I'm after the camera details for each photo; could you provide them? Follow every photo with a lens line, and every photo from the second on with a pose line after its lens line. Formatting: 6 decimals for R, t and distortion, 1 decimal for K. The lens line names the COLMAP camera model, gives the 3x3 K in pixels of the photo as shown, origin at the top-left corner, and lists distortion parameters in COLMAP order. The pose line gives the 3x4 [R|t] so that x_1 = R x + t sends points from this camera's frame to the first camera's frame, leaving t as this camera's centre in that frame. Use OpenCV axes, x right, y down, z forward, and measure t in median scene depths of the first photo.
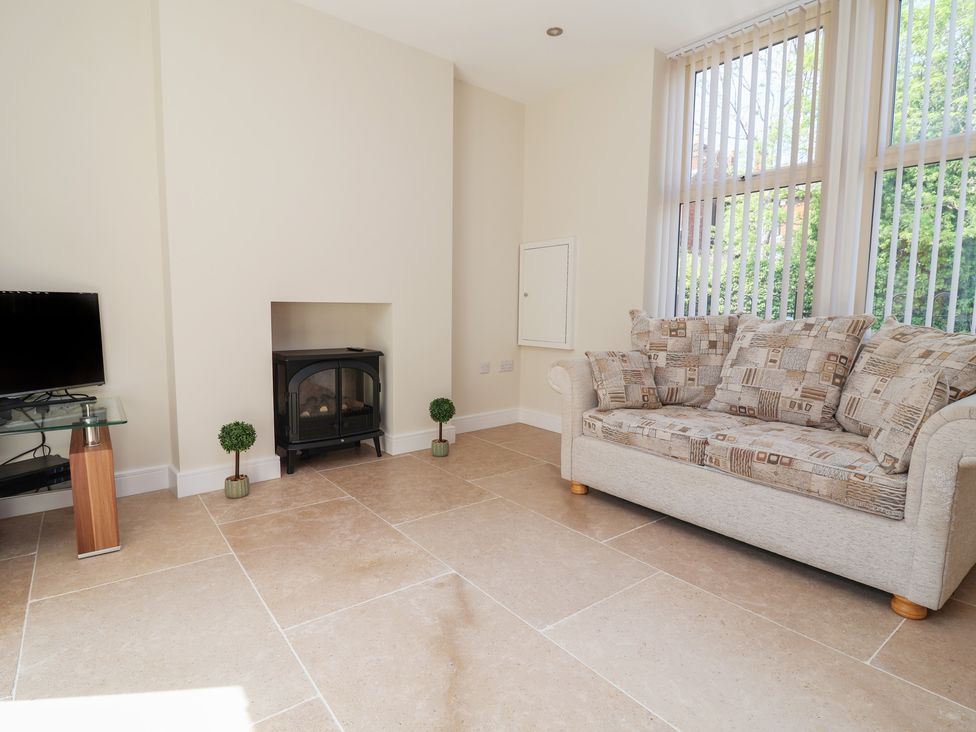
lens RADIAL K [[538.3, 0, 481.0], [0, 538.3, 360.1], [0, 0, 1]] dist [-0.002964, -0.010361]
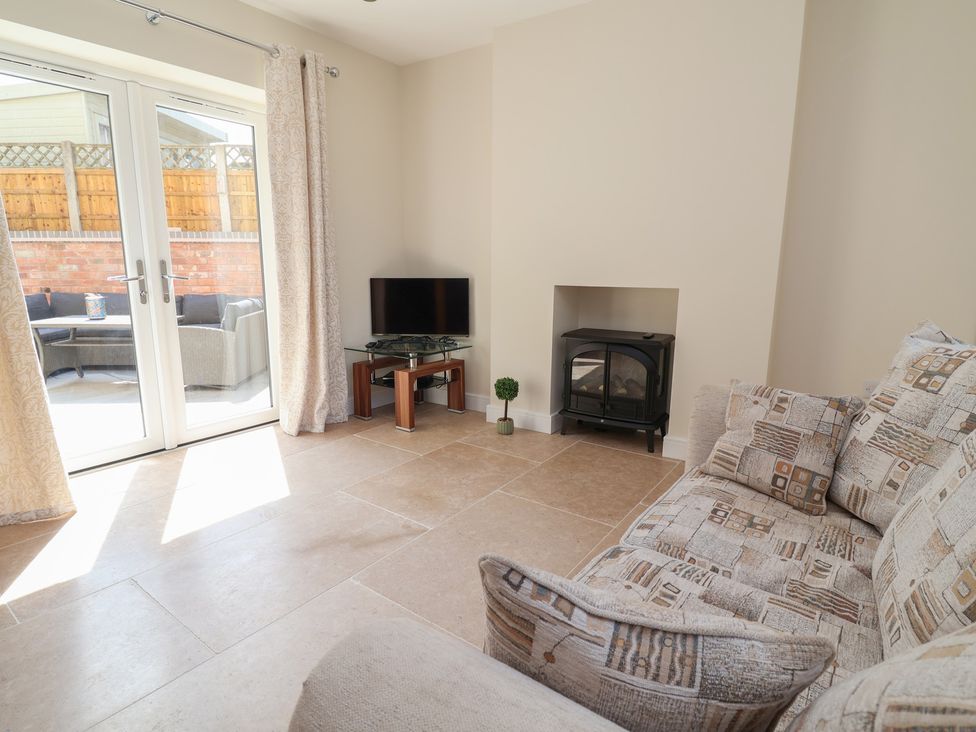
lens RADIAL K [[538.3, 0, 480.8], [0, 538.3, 367.7], [0, 0, 1]] dist [-0.002964, -0.010361]
pose [[0.256727, 0.174387, -0.950621, 0.735275], [-0.094295, 0.983414, 0.154937, -0.101806], [0.961873, 0.049862, 0.268913, 0.553905]]
